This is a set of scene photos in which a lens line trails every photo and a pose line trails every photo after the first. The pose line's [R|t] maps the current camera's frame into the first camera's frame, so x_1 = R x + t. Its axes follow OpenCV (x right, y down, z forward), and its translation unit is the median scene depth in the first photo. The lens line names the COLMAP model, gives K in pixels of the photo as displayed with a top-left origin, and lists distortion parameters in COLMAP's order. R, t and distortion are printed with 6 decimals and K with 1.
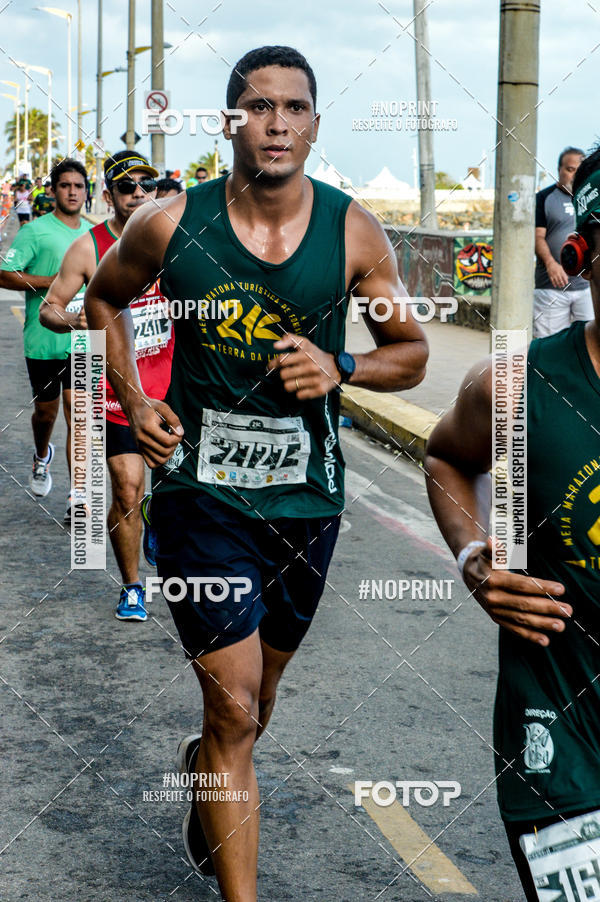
lens RADIAL K [[2741.2, 0, 300.0], [0, 2741.2, 451.0], [0, 0, 1]] dist [-0.051339, -0.995769]
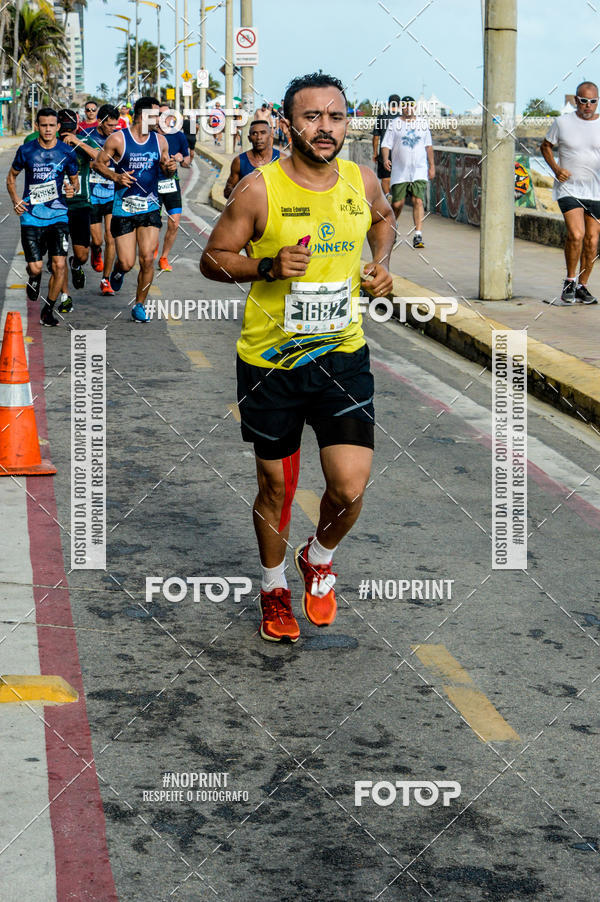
lens RADIAL K [[3283.5, 0, 300.0], [0, 3283.5, 451.0], [0, 0, 1]] dist [-0.122182, 0.173279]
pose [[0.998144, -0.000387, -0.060902, 0.079053], [0.000708, 0.999986, 0.005246, 0.051044], [0.060899, -0.005280, 0.998130, -0.504697]]
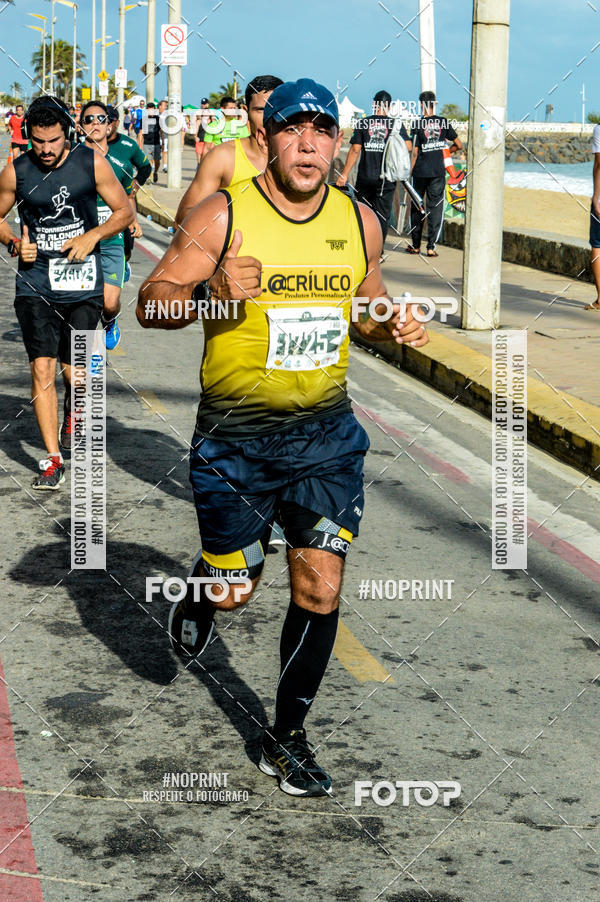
lens RADIAL K [[2813.9, 0, 300.0], [0, 2813.9, 451.0], [0, 0, 1]] dist [-0.136367, -0.730475]
pose [[0.999873, 0.009823, -0.012574, 0.018624], [-0.009551, 0.999724, 0.021454, 0.015022], [0.012782, -0.021332, 0.999691, -0.138254]]
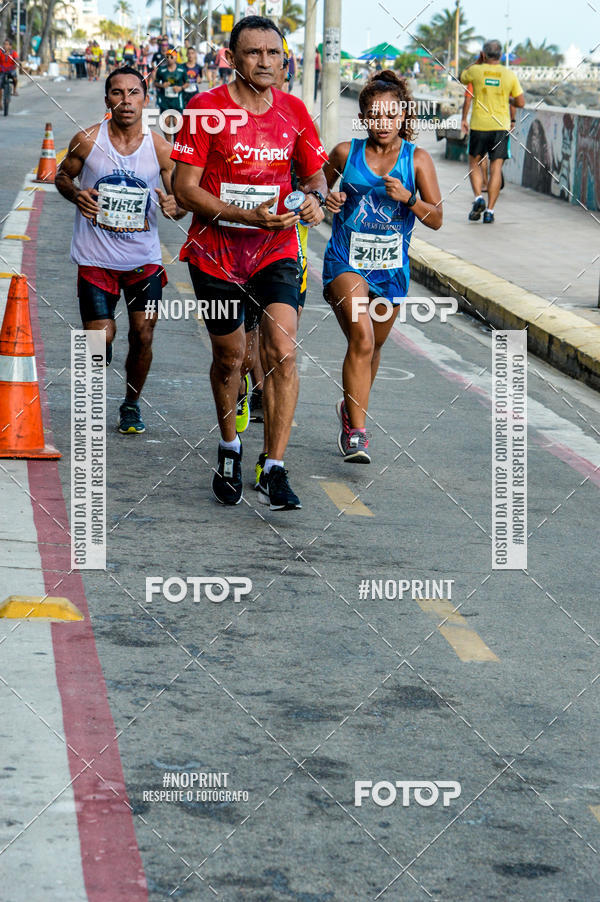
lens RADIAL K [[2500.6, 0, 302.1], [0, 2500.6, 431.2], [0, 0, 1]] dist [0.476363, 0.546155]
pose [[0.996820, 0.034996, -0.071591, -0.042505], [-0.032363, 0.998768, 0.037612, -0.058055], [0.072819, -0.035176, 0.996725, 0.781387]]
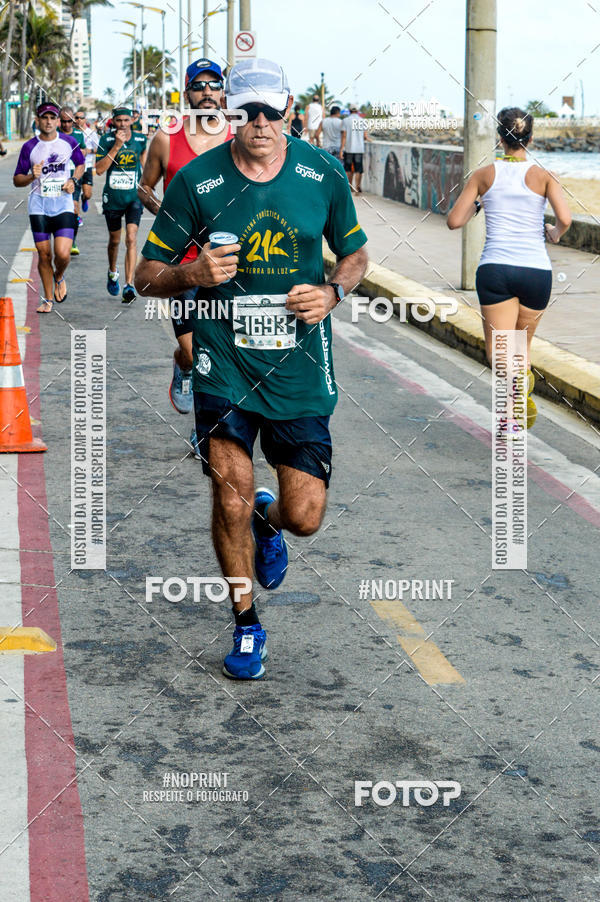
lens RADIAL K [[3301.3, 0, 300.0], [0, 3301.3, 451.0], [0, 0, 1]] dist [-0.254701, 1.243500]
pose [[0.997649, -0.005465, -0.068309, 0.099455], [0.005641, 0.999981, 0.002375, 0.062149], [0.068295, -0.002755, 0.997661, -0.567800]]
